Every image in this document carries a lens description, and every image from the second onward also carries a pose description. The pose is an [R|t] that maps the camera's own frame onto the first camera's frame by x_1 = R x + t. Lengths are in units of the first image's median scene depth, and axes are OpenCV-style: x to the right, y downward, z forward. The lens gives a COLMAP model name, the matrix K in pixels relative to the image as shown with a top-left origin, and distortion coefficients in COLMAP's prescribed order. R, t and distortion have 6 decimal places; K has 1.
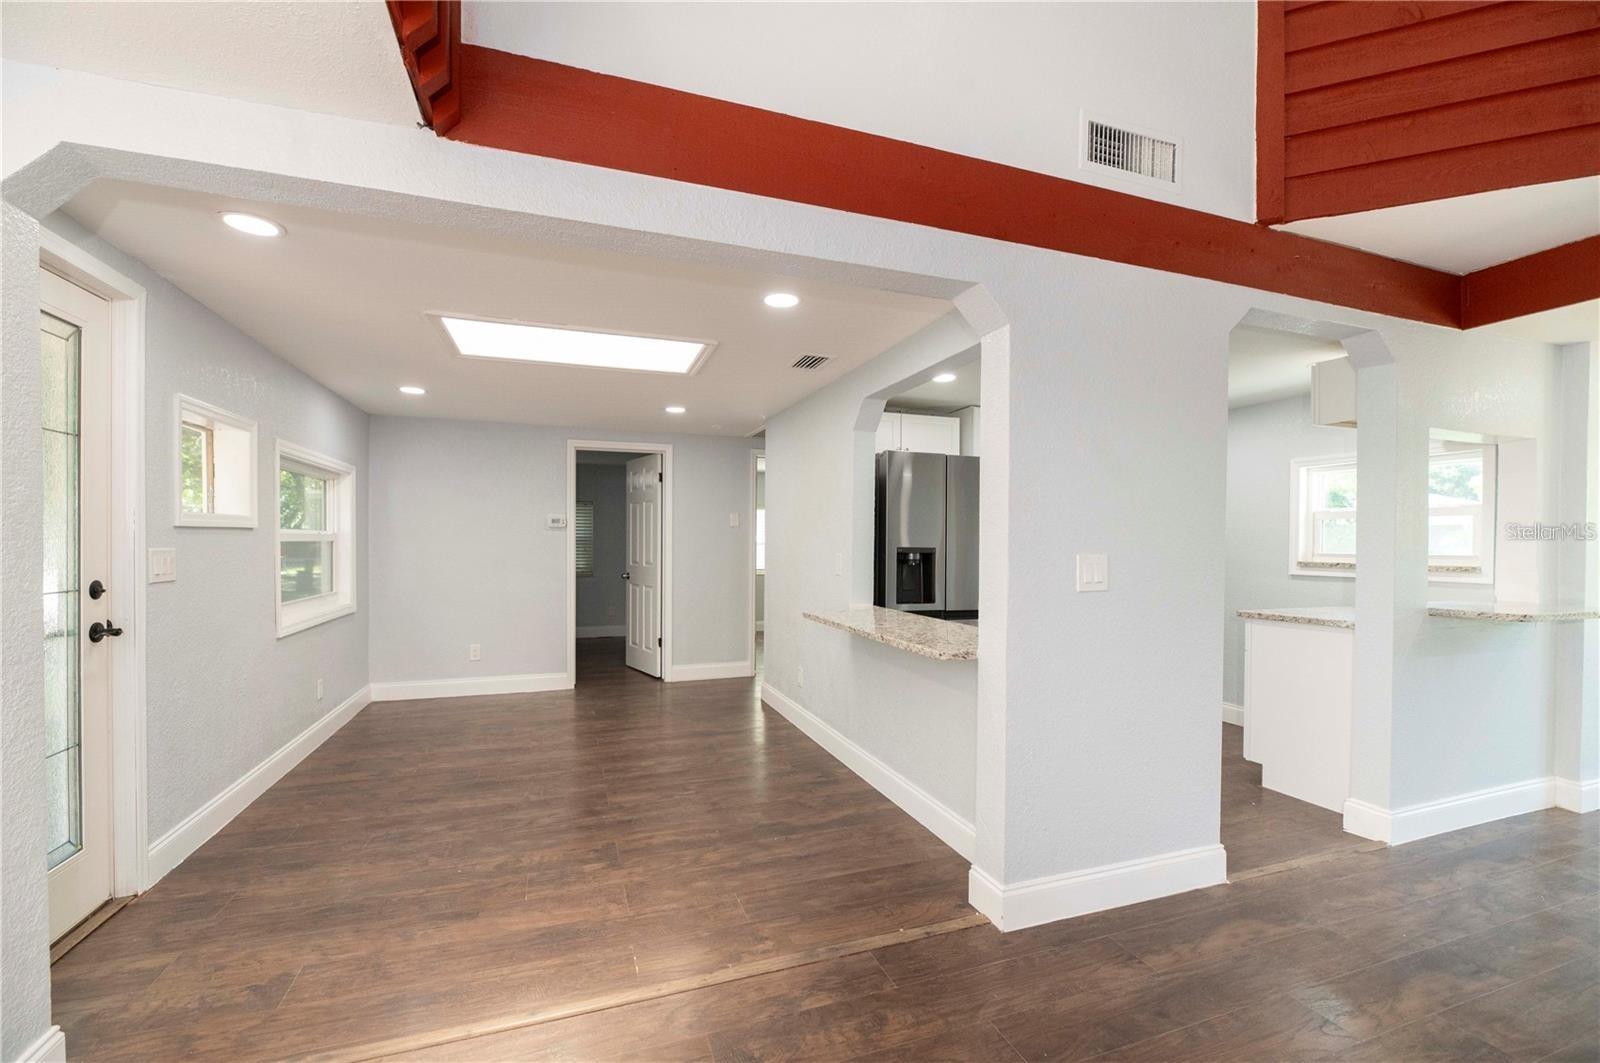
lens RADIAL K [[652.0, 0, 805.0], [0, 652.0, 540.5], [0, 0, 1]] dist [-0.004366, -0.003509]
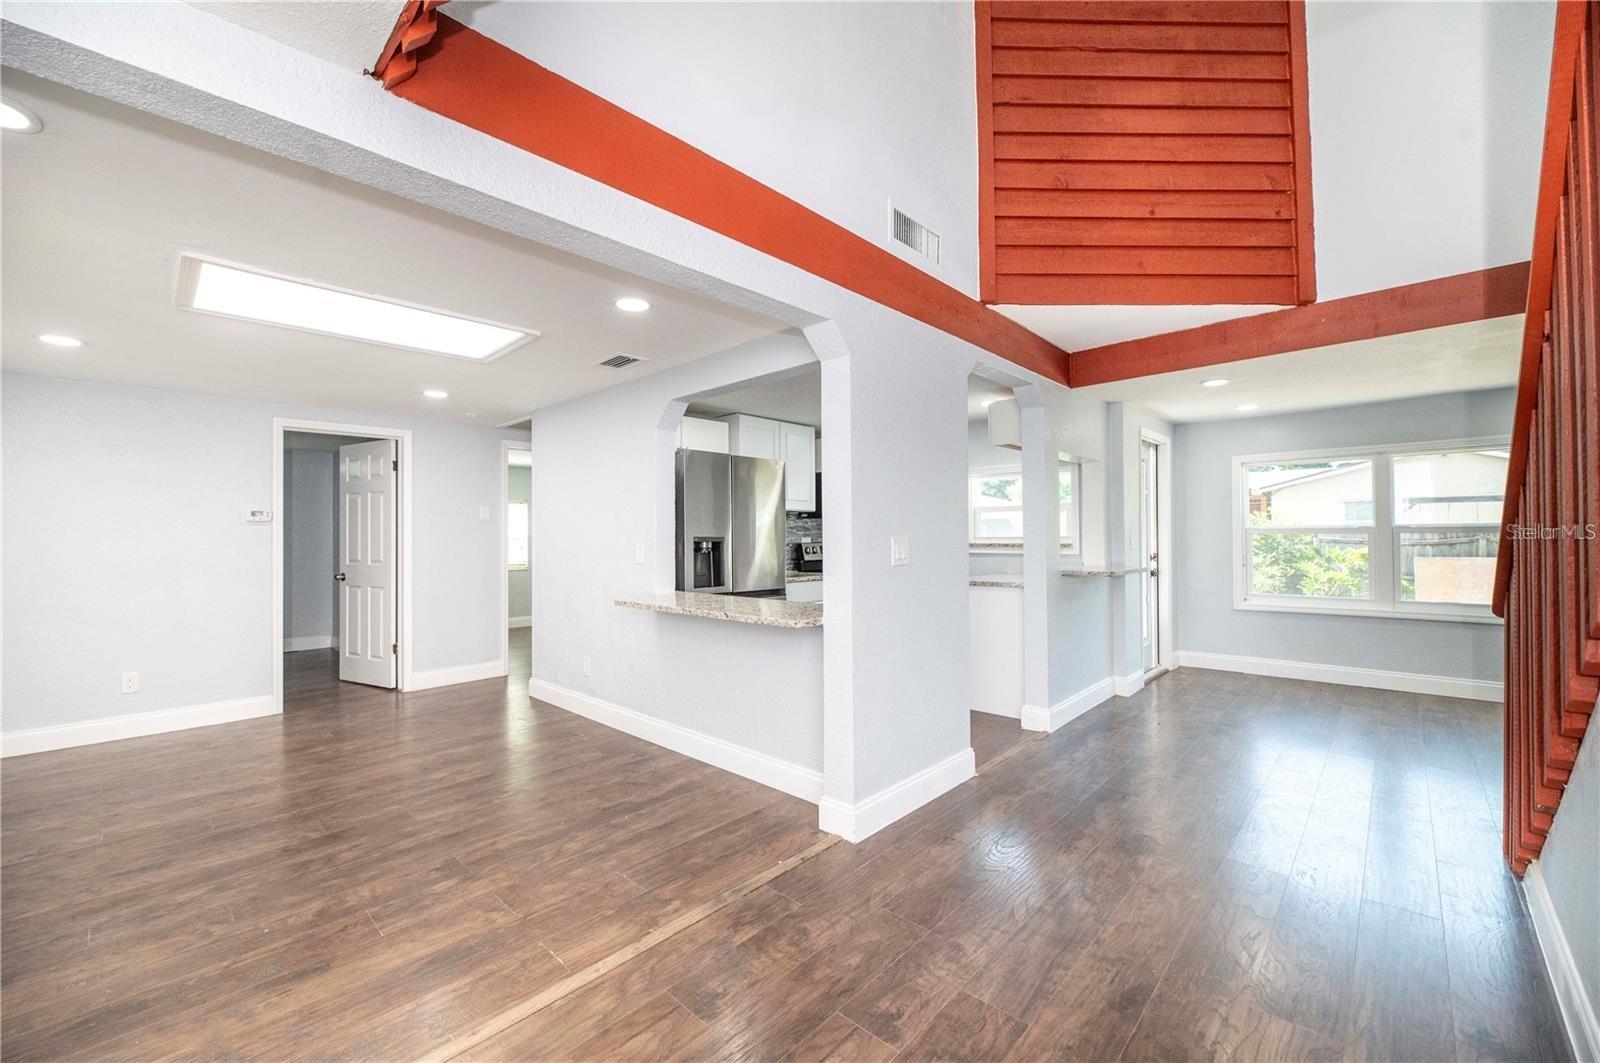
lens RADIAL K [[614.4, 0, 789.5], [0, 614.4, 517.9], [0, 0, 1]] dist [-0.010088, -0.000576]
pose [[0.898478, -0.001832, 0.439014, -0.210412], [0.013645, 0.999625, -0.023754, 0.006676], [-0.438805, 0.027333, 0.898166, -0.004517]]
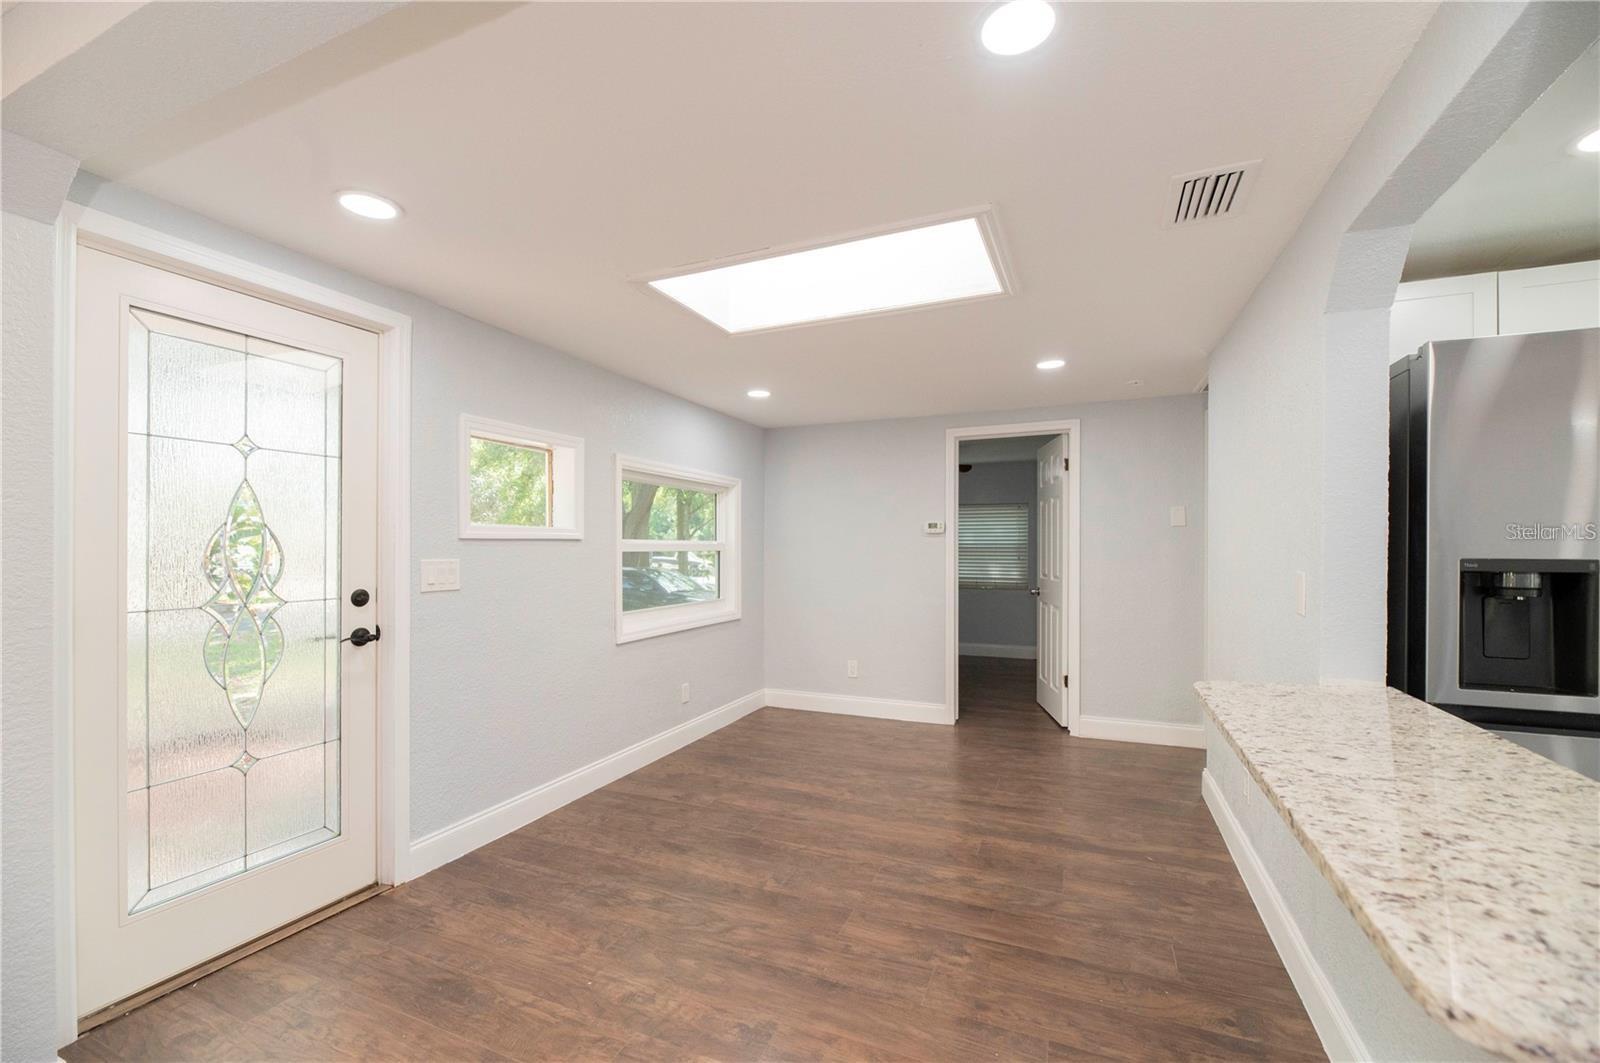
lens RADIAL K [[652.0, 0, 804.6], [0, 652.0, 546.9], [0, 0, 1]] dist [-0.004366, -0.003509]
pose [[0.736983, -0.009155, -0.675849, 0.137062], [0.008413, 0.999955, -0.004370, 0.000702], [0.675859, -0.002465, 0.737027, 0.474807]]
